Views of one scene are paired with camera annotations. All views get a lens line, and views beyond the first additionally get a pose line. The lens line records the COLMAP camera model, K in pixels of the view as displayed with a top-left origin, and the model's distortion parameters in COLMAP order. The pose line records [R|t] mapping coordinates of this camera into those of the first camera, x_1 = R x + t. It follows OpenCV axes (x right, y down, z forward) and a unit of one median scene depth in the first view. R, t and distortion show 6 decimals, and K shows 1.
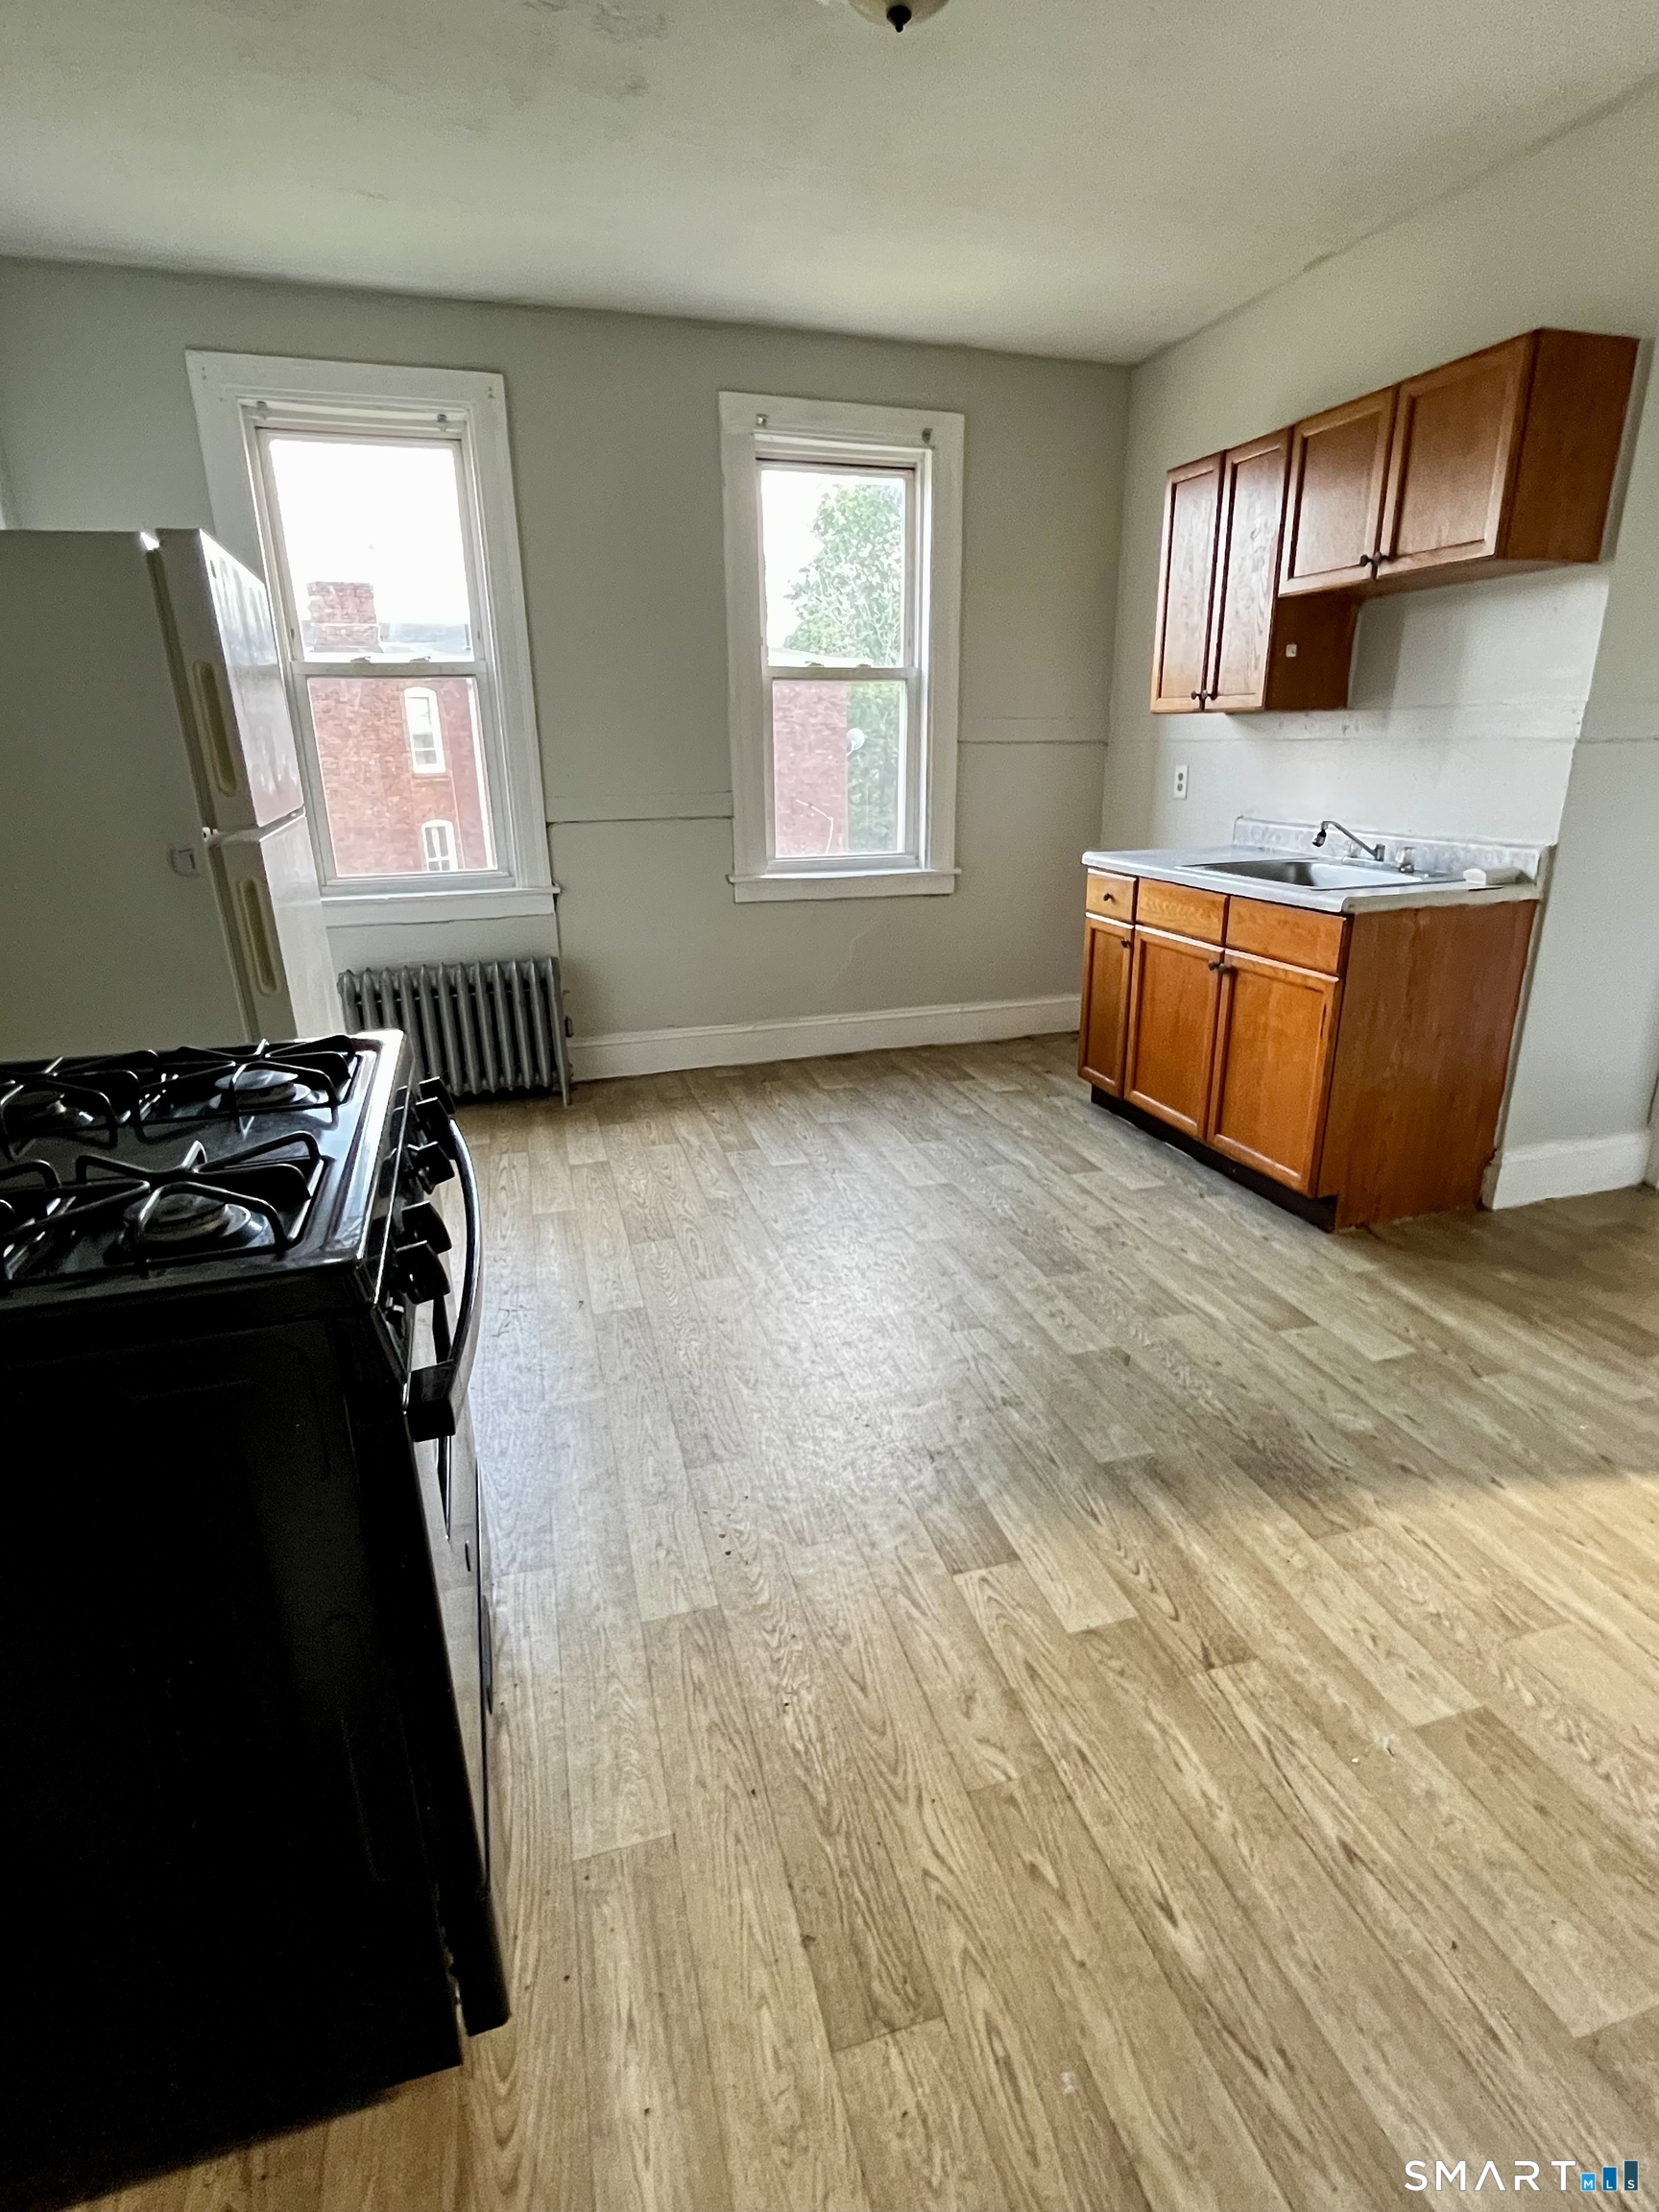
lens RADIAL K [[1096.9, 0, 838.0], [0, 1096.9, 1108.4], [0, 0, 1]] dist [-0.006943, 0.002265]
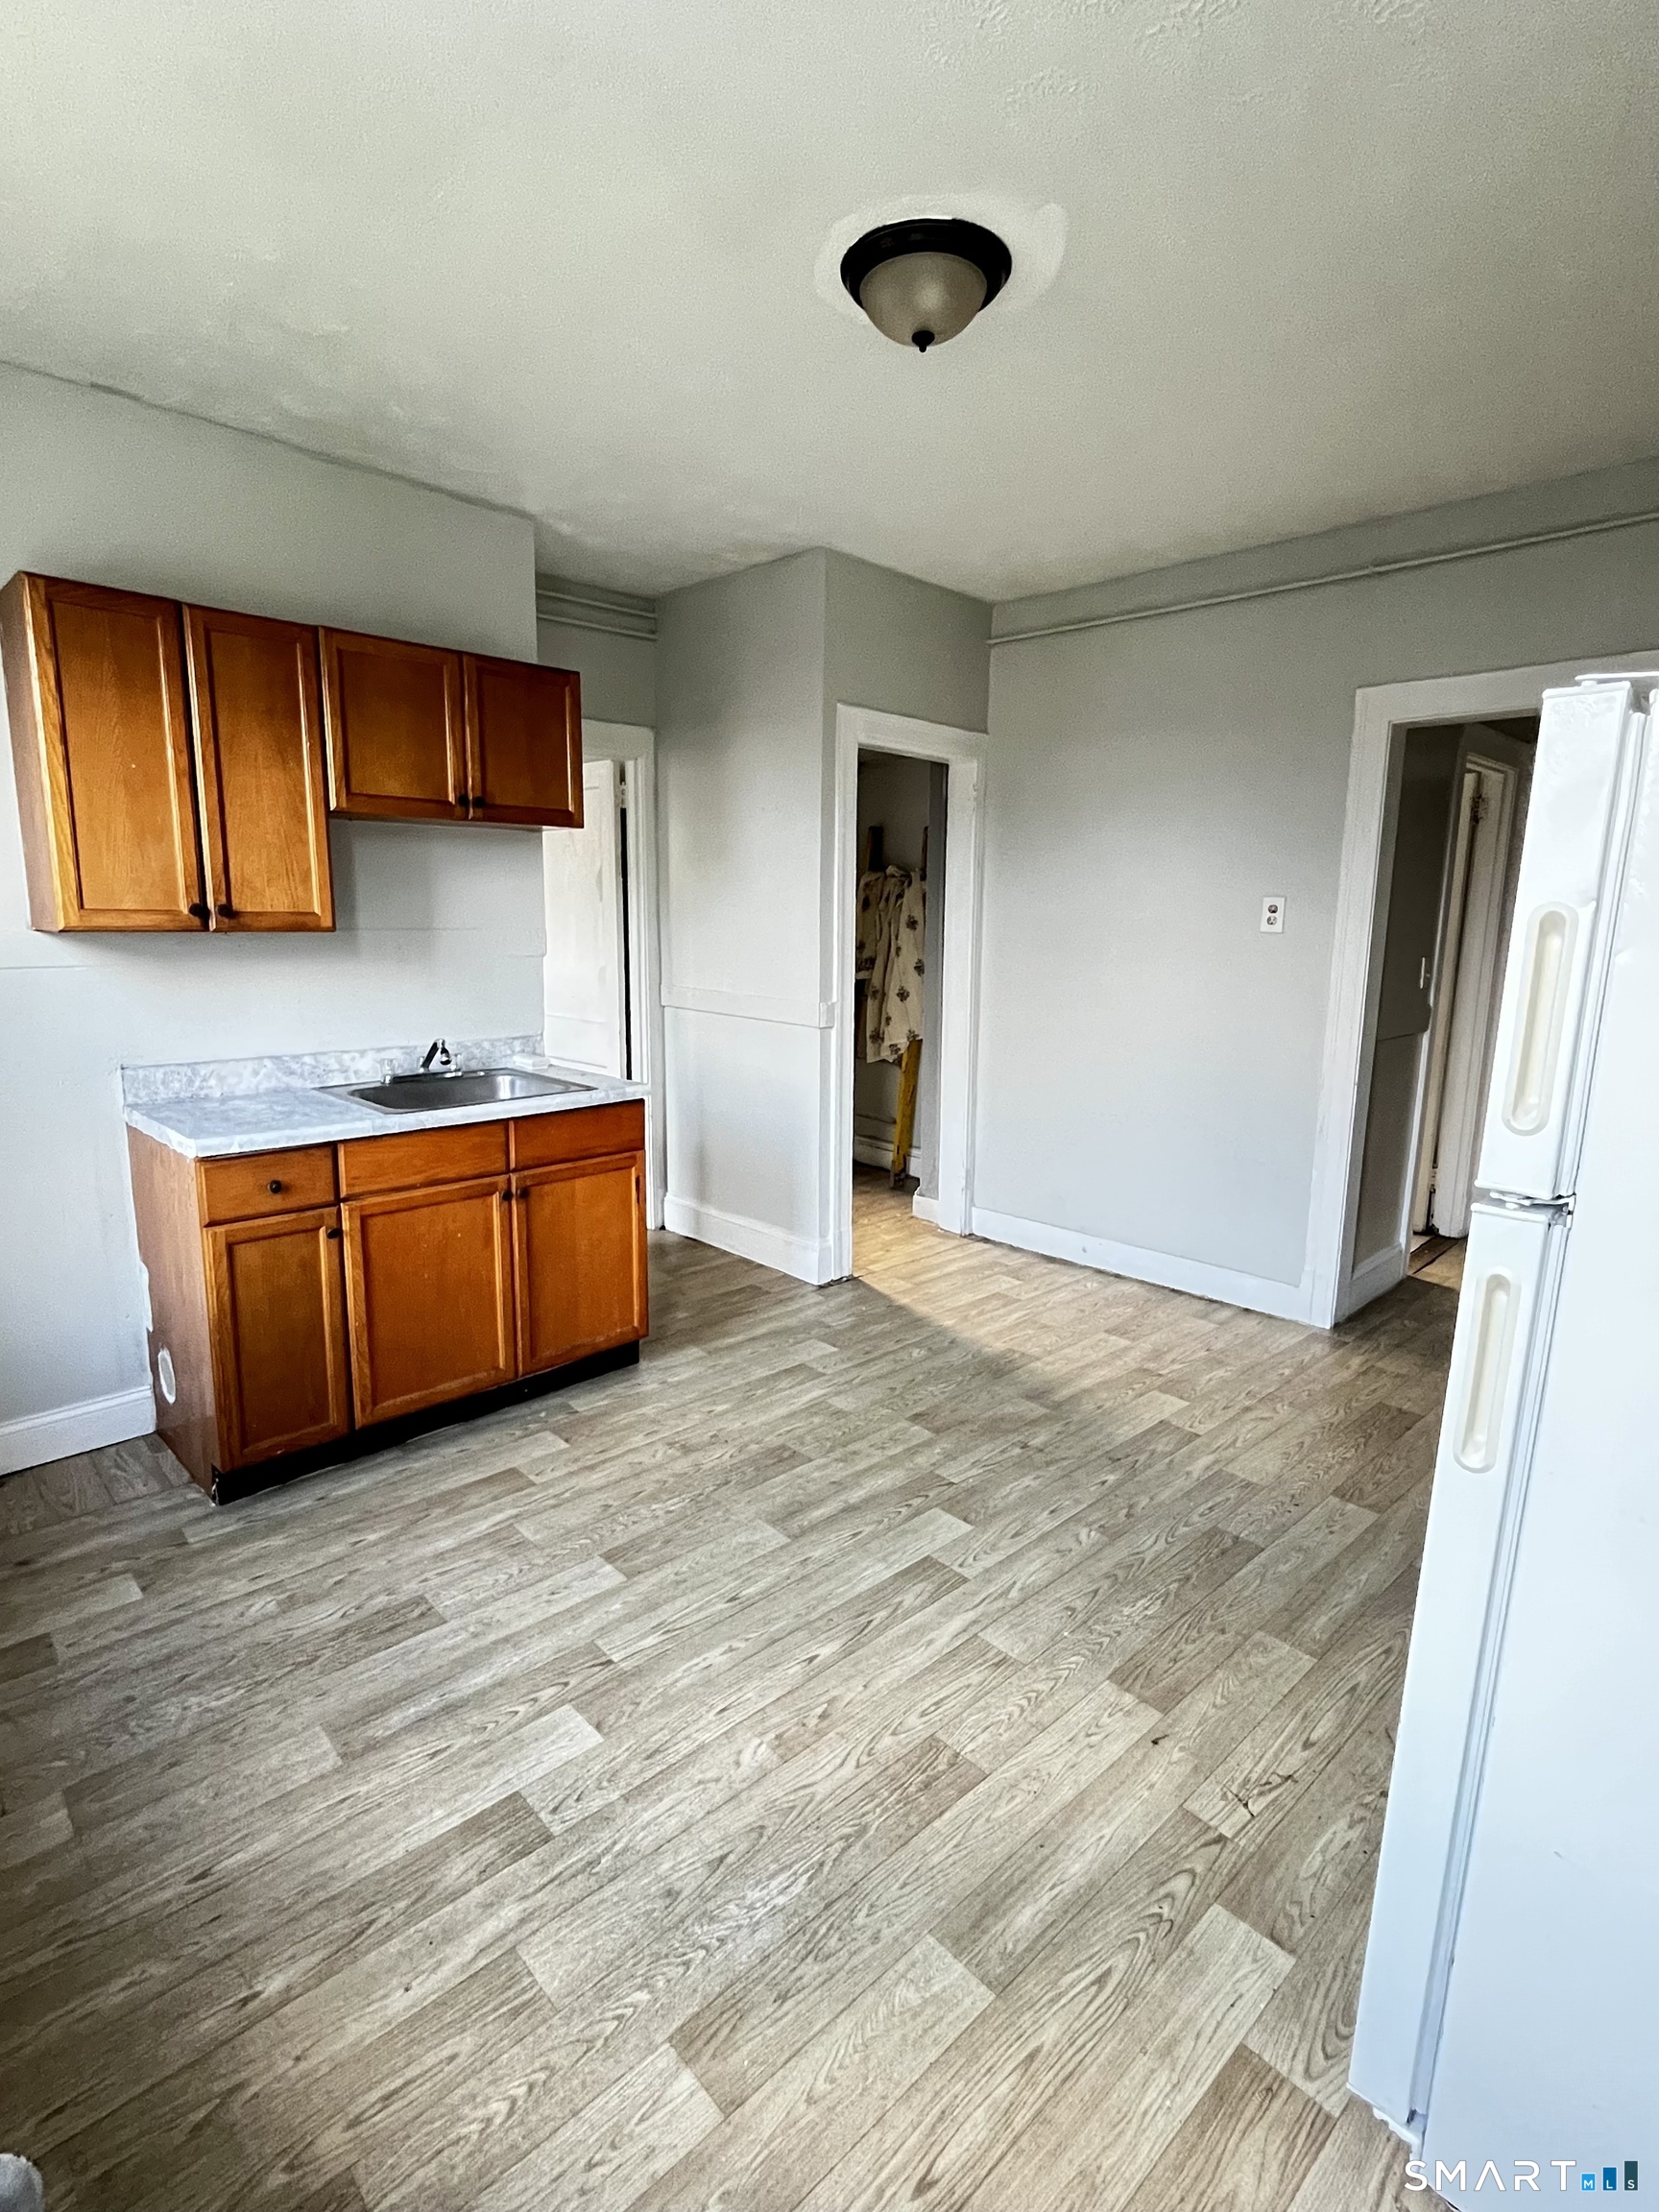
lens RADIAL K [[1096.9, 0, 832.6], [0, 1096.9, 1112.8], [0, 0, 1]] dist [-0.006943, 0.002265]
pose [[-0.454759, -0.151085, 0.877706, -0.734271], [0.282026, 0.910360, 0.302830, -0.492025], [-0.844781, 0.385251, -0.371384, 1.343462]]
